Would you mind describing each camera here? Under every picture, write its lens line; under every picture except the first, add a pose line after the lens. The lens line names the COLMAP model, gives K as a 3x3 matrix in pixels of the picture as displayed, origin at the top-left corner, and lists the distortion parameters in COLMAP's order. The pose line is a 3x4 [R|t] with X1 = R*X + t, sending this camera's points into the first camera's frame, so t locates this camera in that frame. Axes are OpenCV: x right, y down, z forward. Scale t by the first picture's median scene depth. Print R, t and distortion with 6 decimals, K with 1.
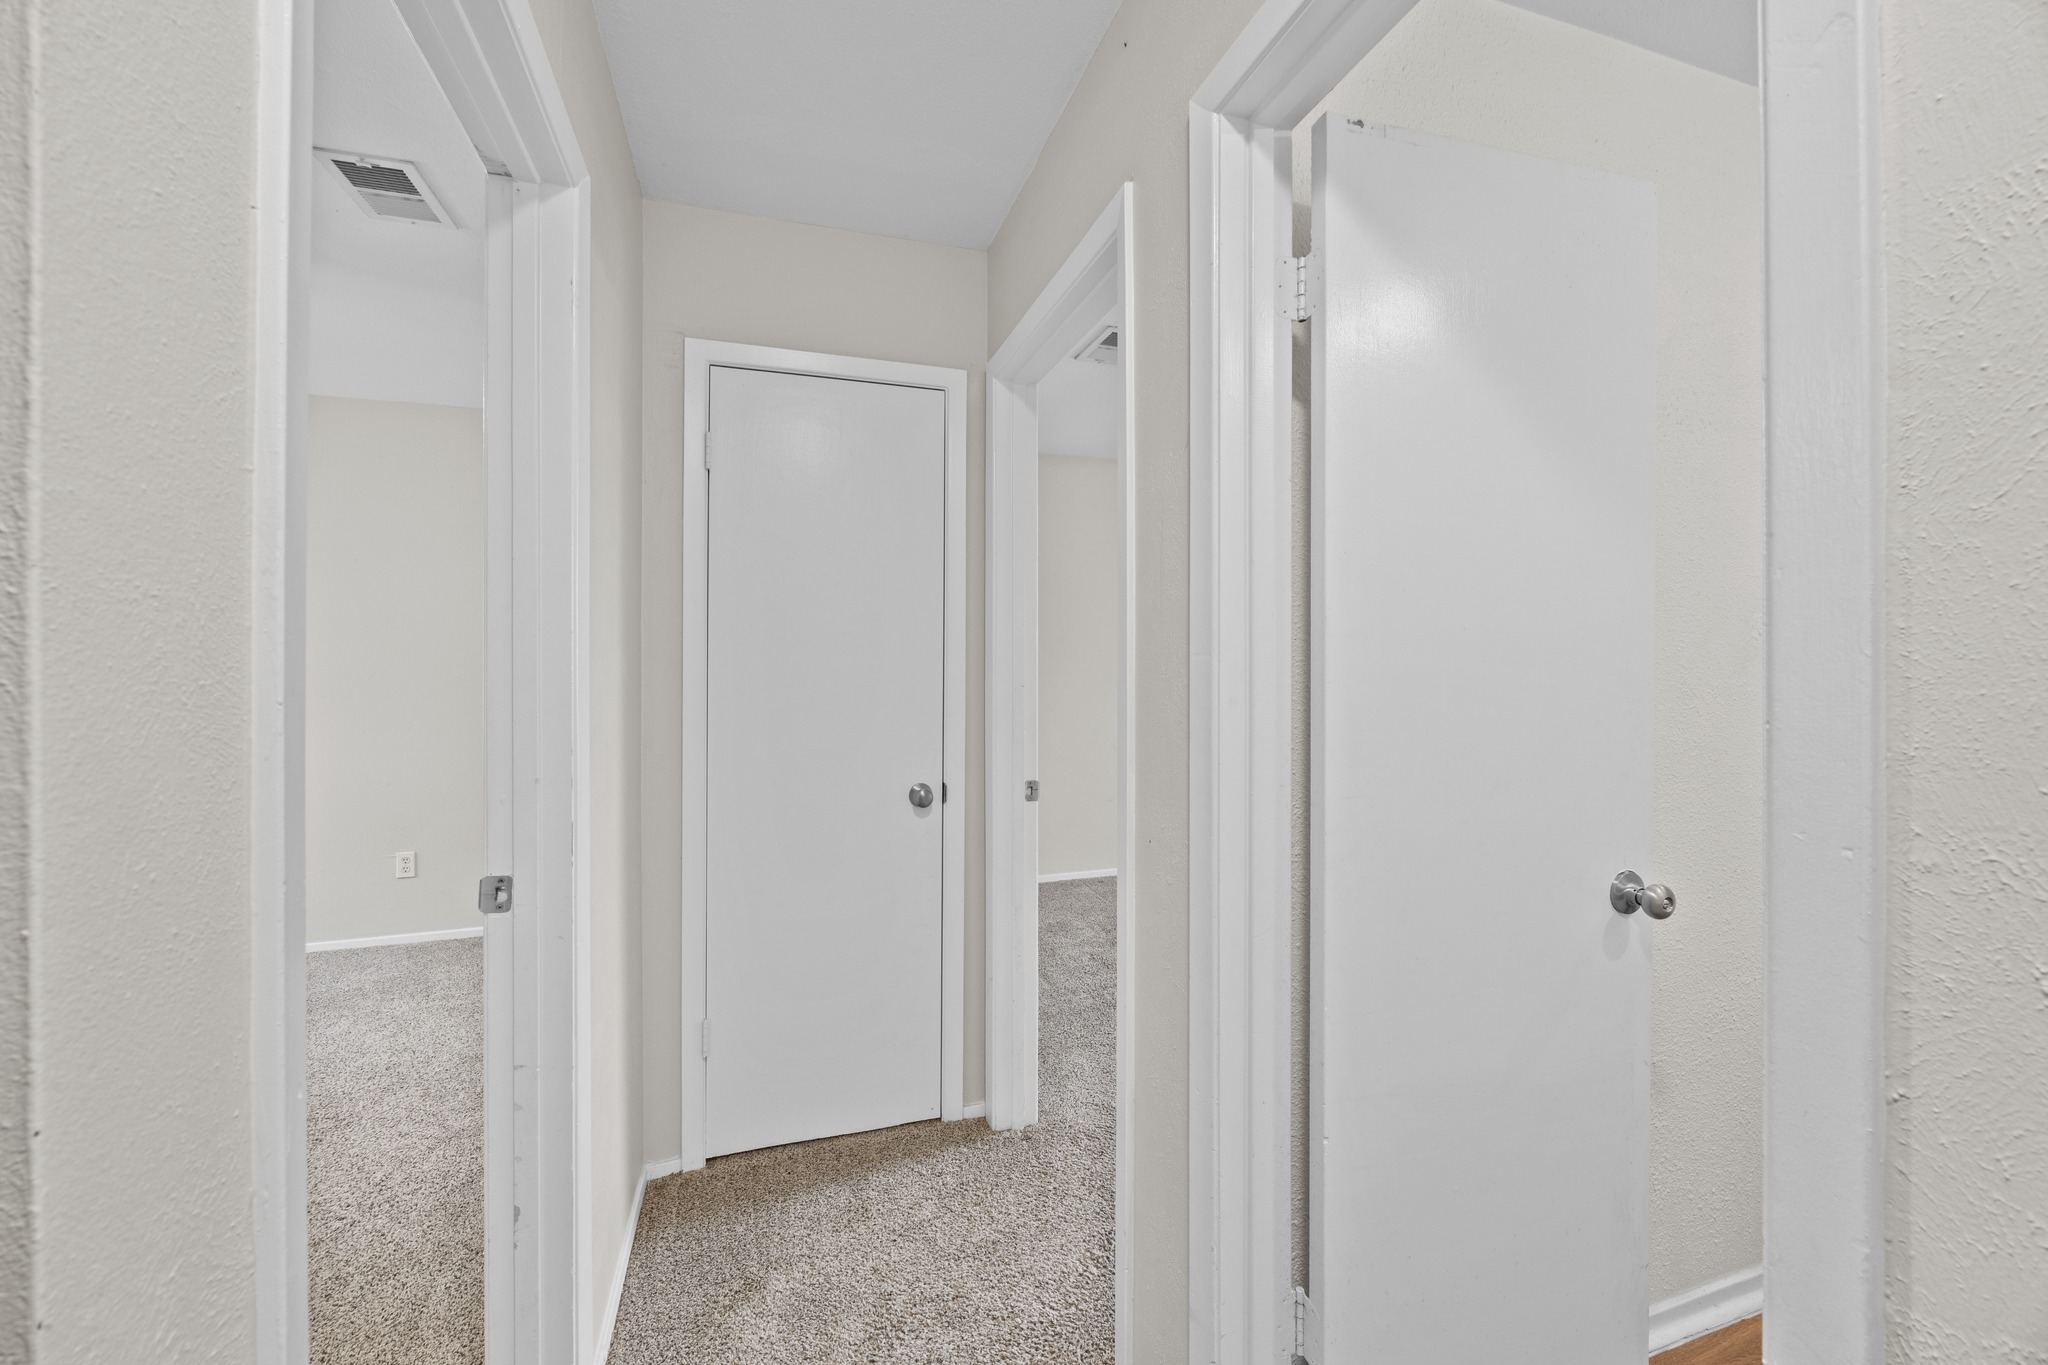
lens RADIAL K [[774.1, 0, 1016.9], [0, 774.1, 667.6], [0, 0, 1]] dist [-0.001830, -0.000129]
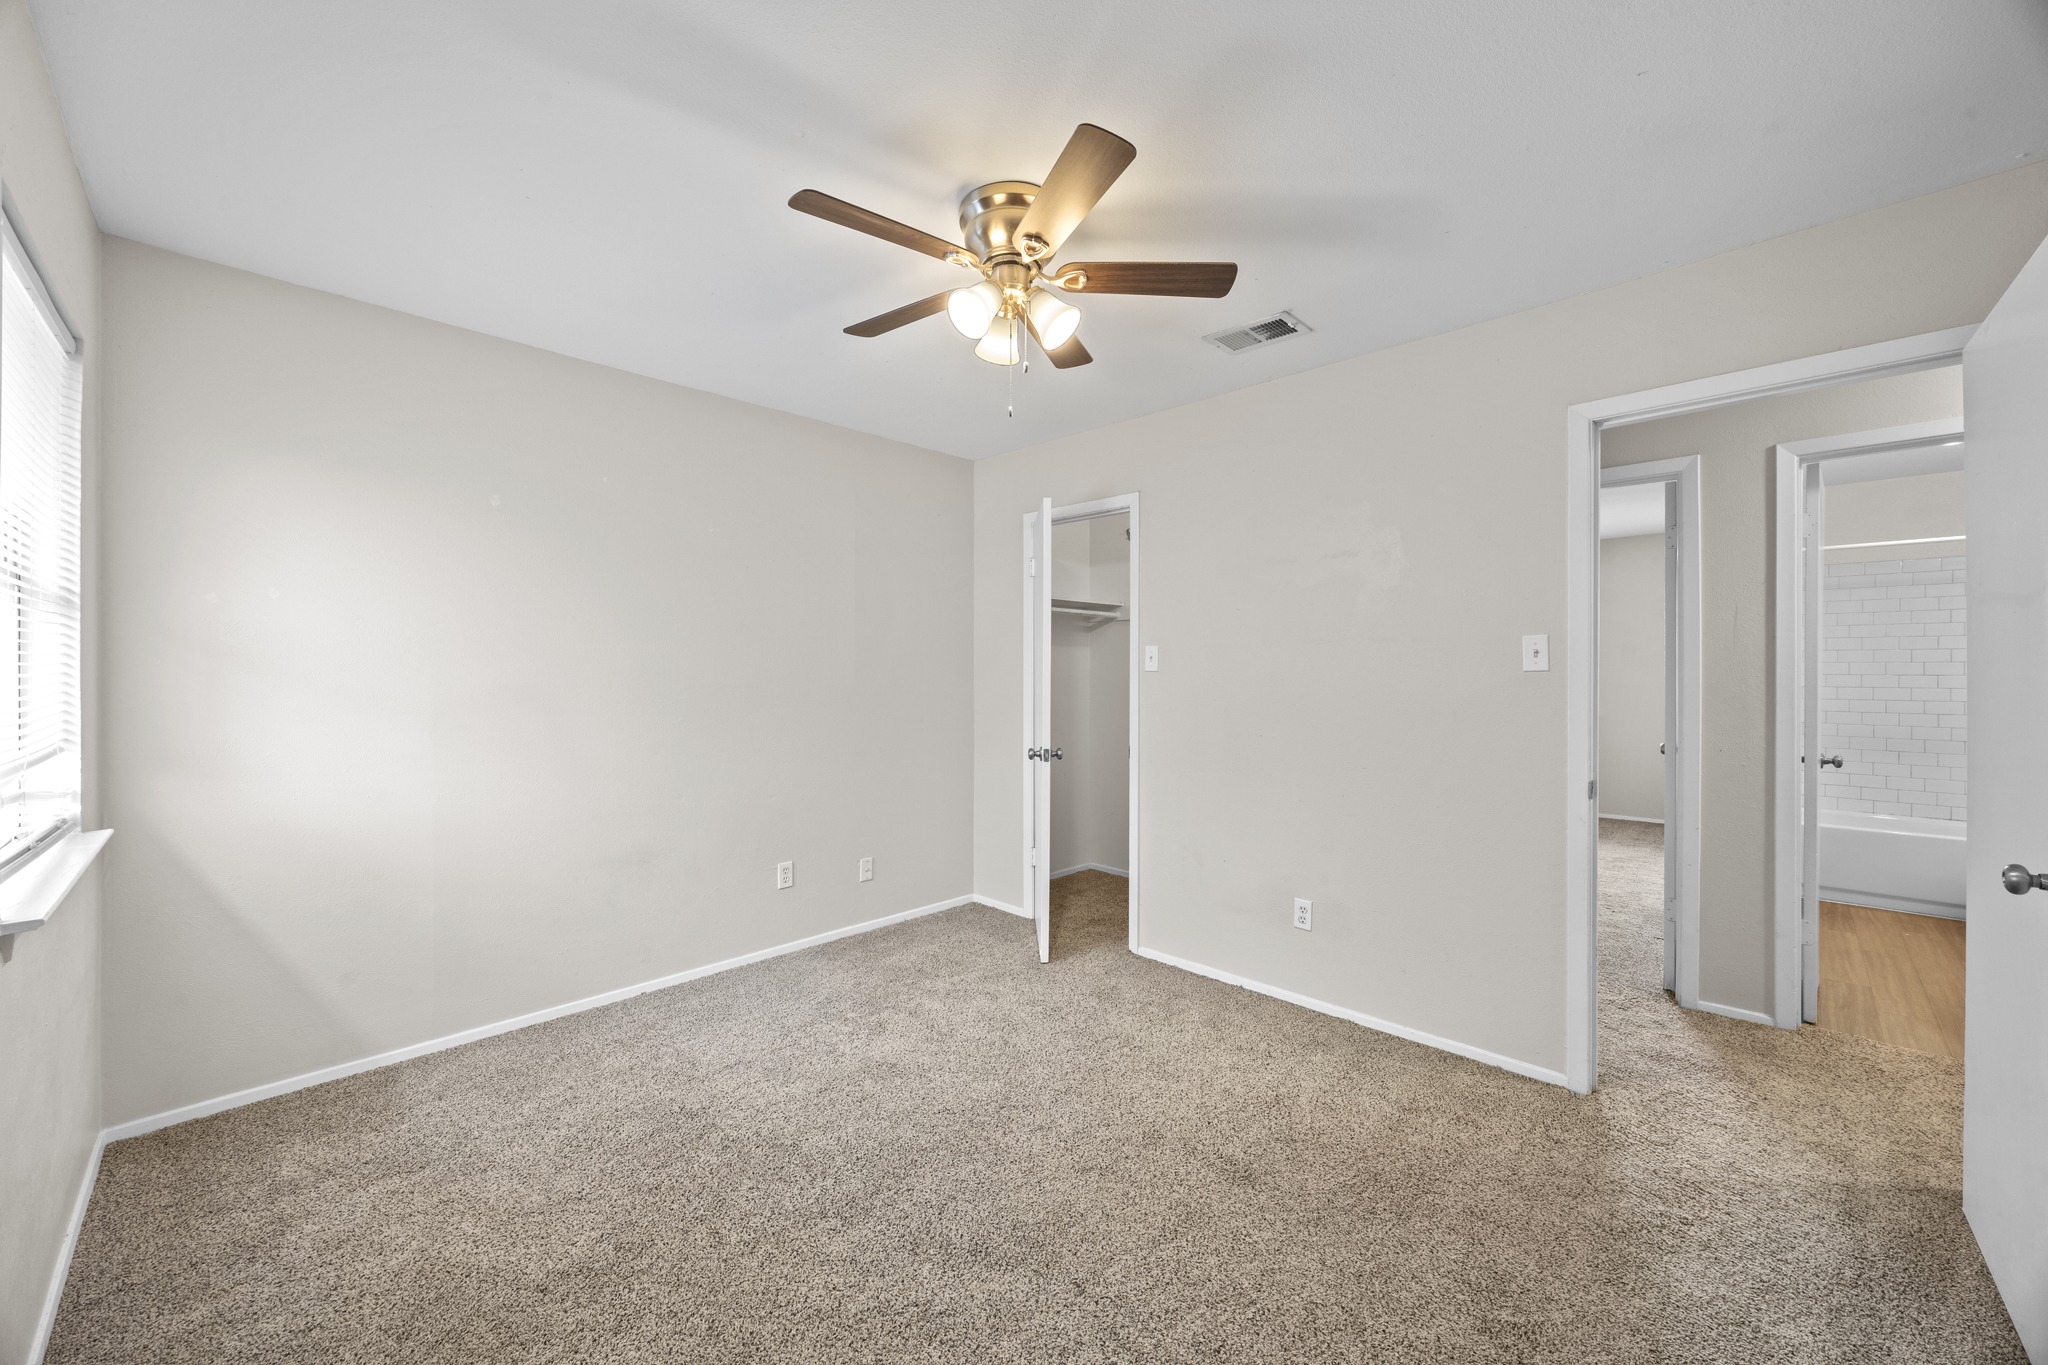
lens RADIAL K [[774.1, 0, 1018.6], [0, 774.1, 676.6], [0, 0, 1]] dist [-0.001830, -0.000129]
pose [[0.886946, -0.003740, 0.461857, -1.077962], [0.002797, 0.999992, 0.002725, -0.005680], [-0.461864, -0.001125, 0.886950, -0.035493]]
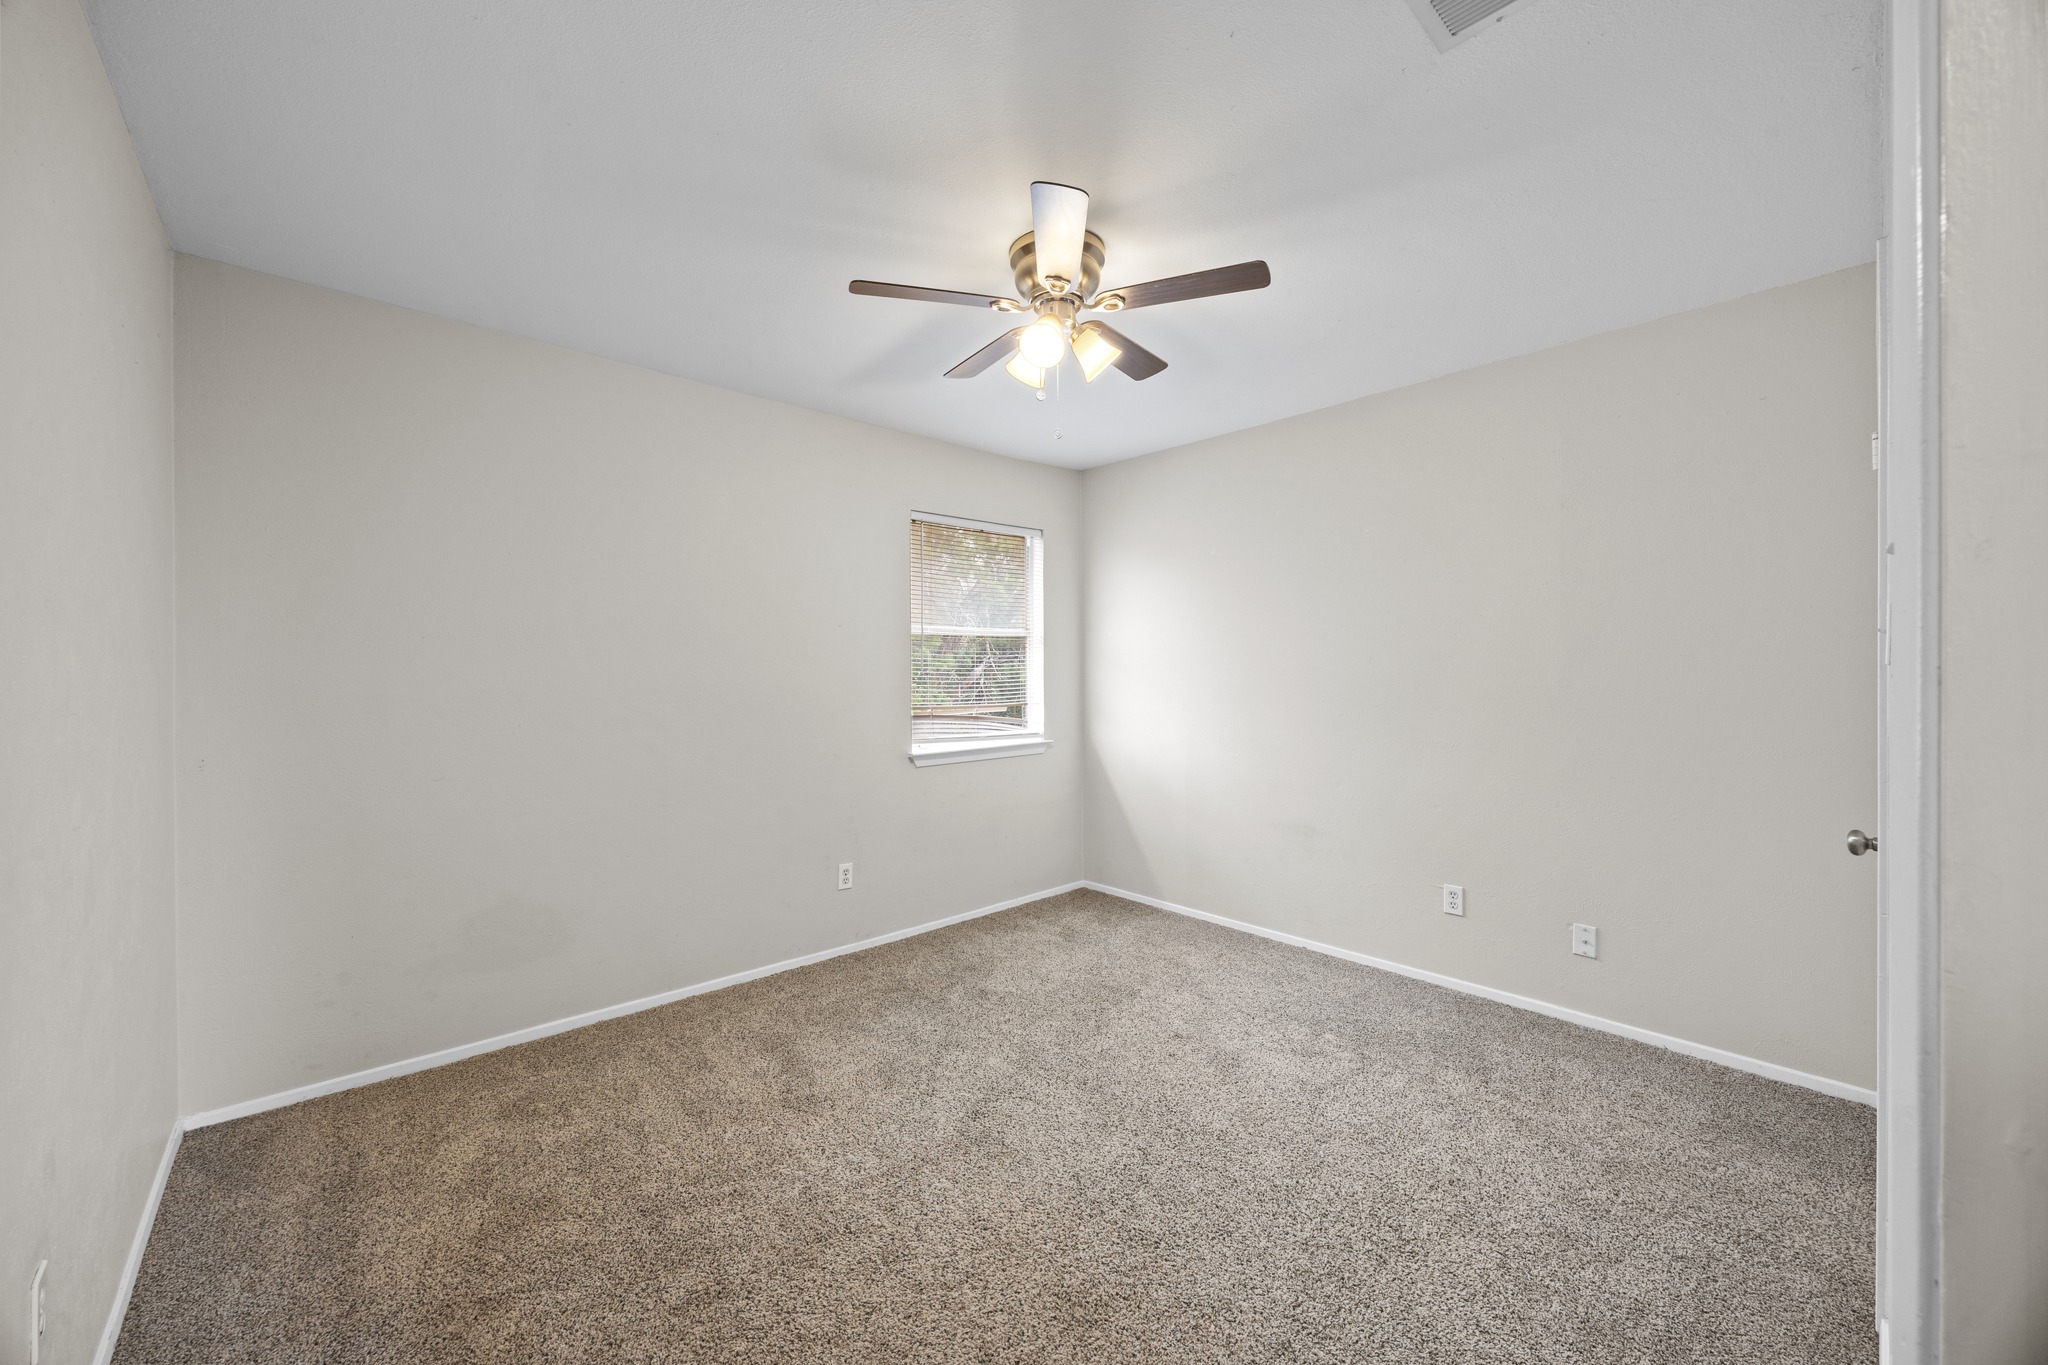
lens RADIAL K [[774.1, 0, 1008.8], [0, 774.1, 677.9], [0, 0, 1]] dist [-0.001830, -0.000129]
pose [[0.398490, 0.001168, -0.917172, -0.202345], [0.001749, 0.999996, 0.002034, -0.000376], [0.917171, -0.002415, 0.398486, 0.203081]]
